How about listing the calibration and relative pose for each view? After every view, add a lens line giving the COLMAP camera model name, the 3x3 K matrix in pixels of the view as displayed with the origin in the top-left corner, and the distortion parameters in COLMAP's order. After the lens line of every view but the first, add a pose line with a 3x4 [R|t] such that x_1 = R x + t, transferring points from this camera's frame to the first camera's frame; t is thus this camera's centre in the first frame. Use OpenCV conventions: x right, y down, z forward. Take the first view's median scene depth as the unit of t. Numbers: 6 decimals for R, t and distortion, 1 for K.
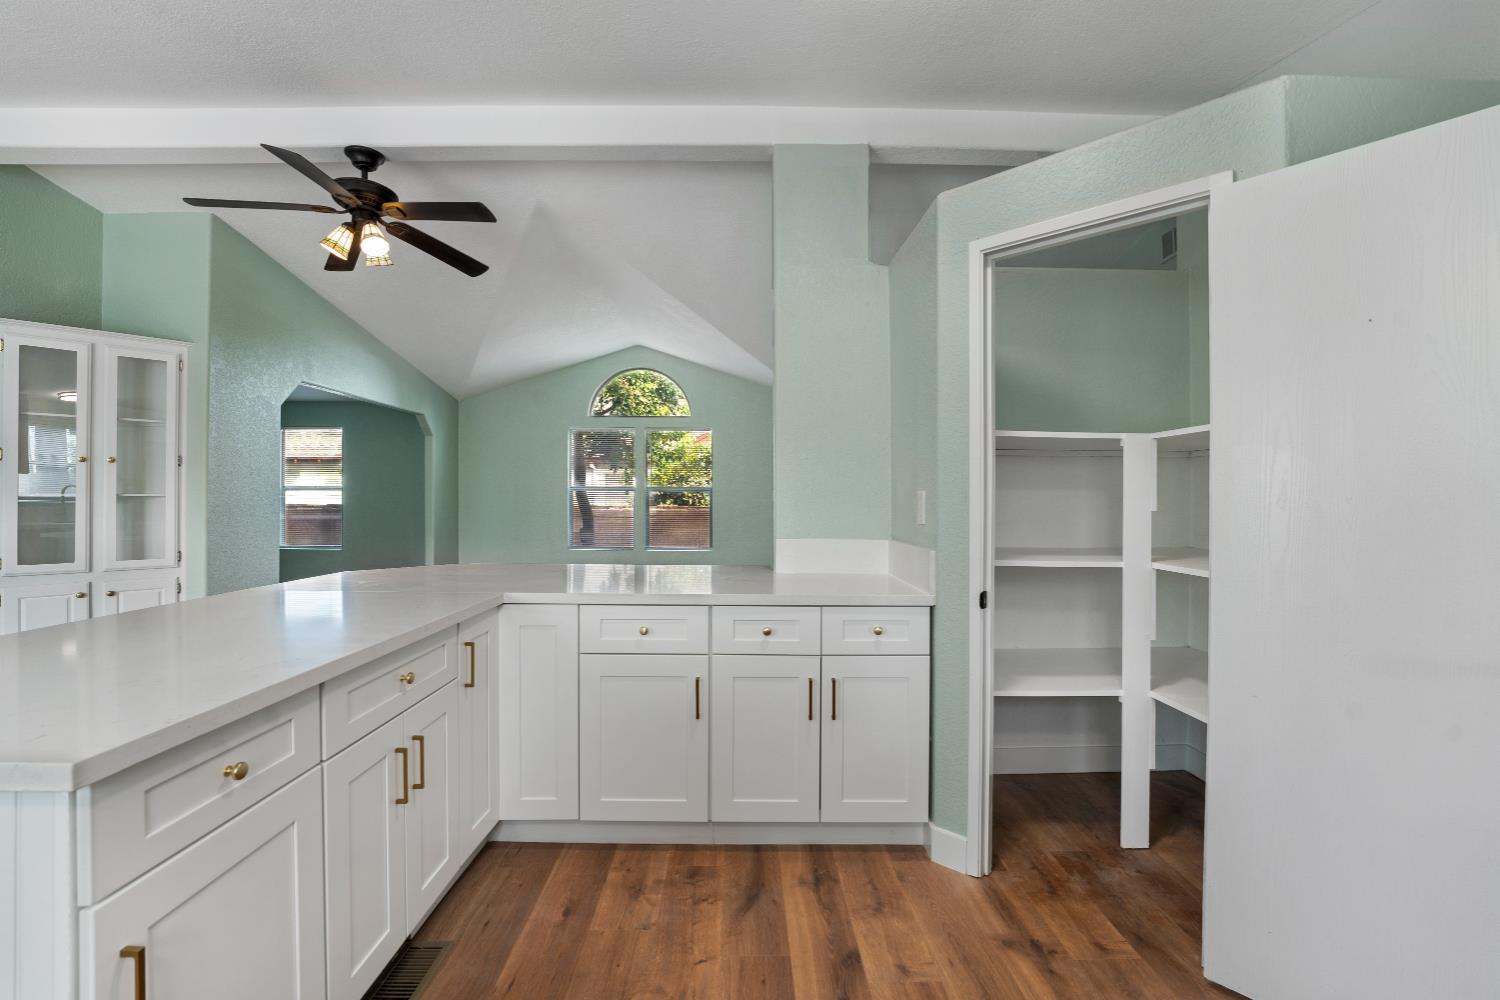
lens RADIAL K [[624.2, 0, 744.0], [0, 624.2, 495.5], [0, 0, 1]] dist [-0.020957, 0.000271]
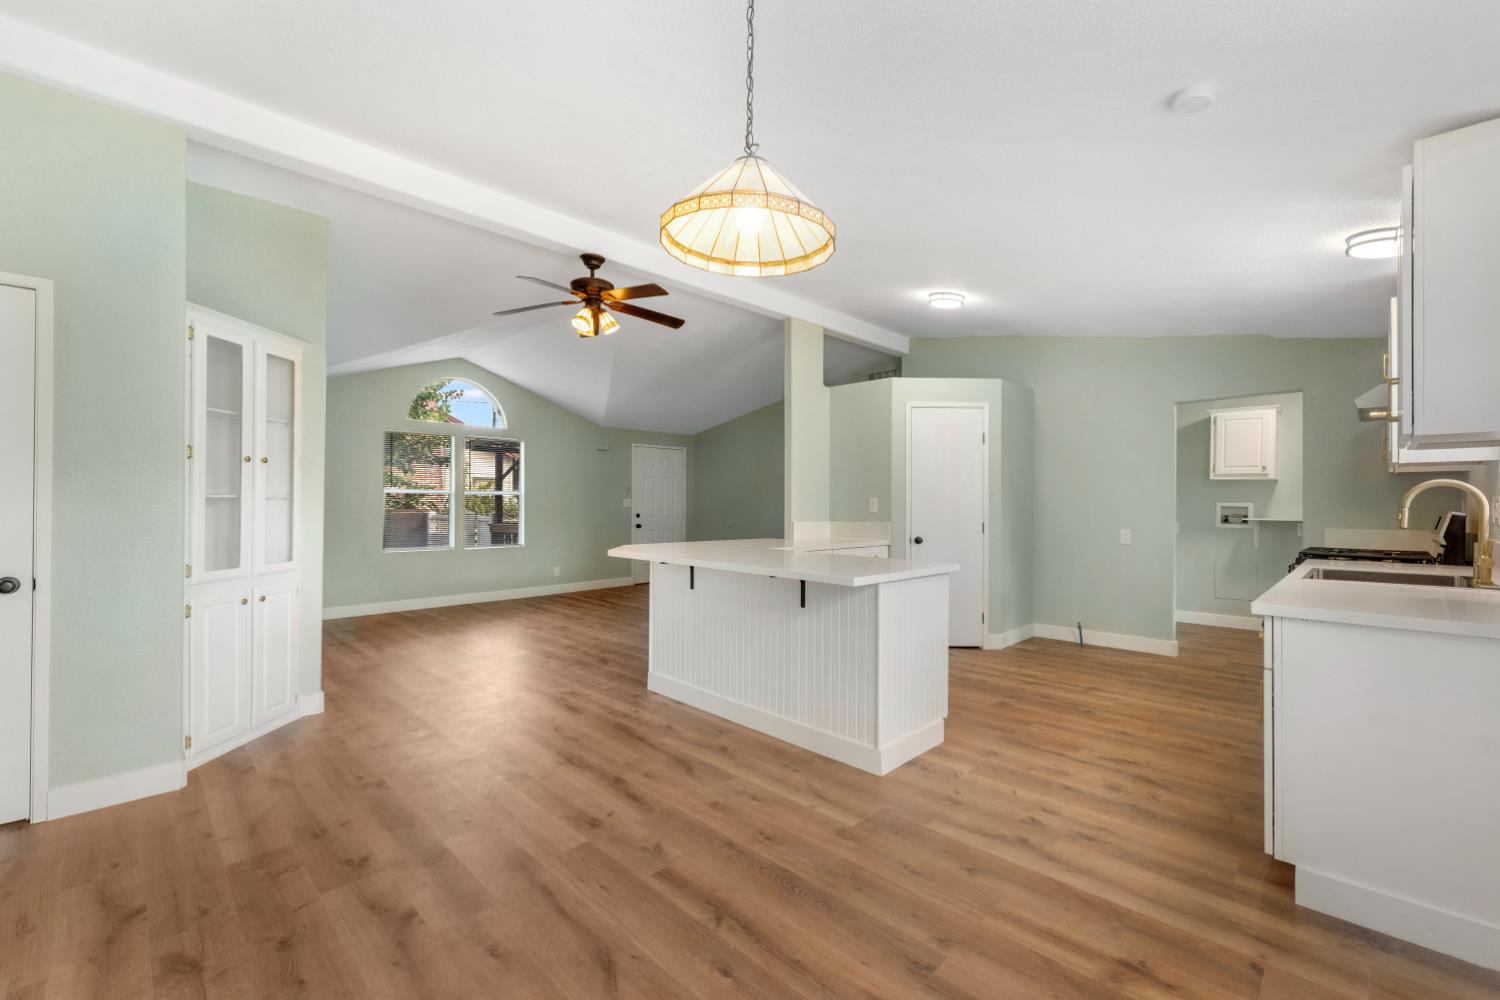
lens RADIAL K [[636.9, 0, 739.4], [0, 636.9, 500.6], [0, 0, 1]] dist [0.000065, -0.000014]
pose [[0.719763, 0.003071, 0.694214, -1.408645], [-0.003673, 0.999993, -0.000616, 0.003727], [-0.694211, -0.002107, 0.719769, -0.294500]]
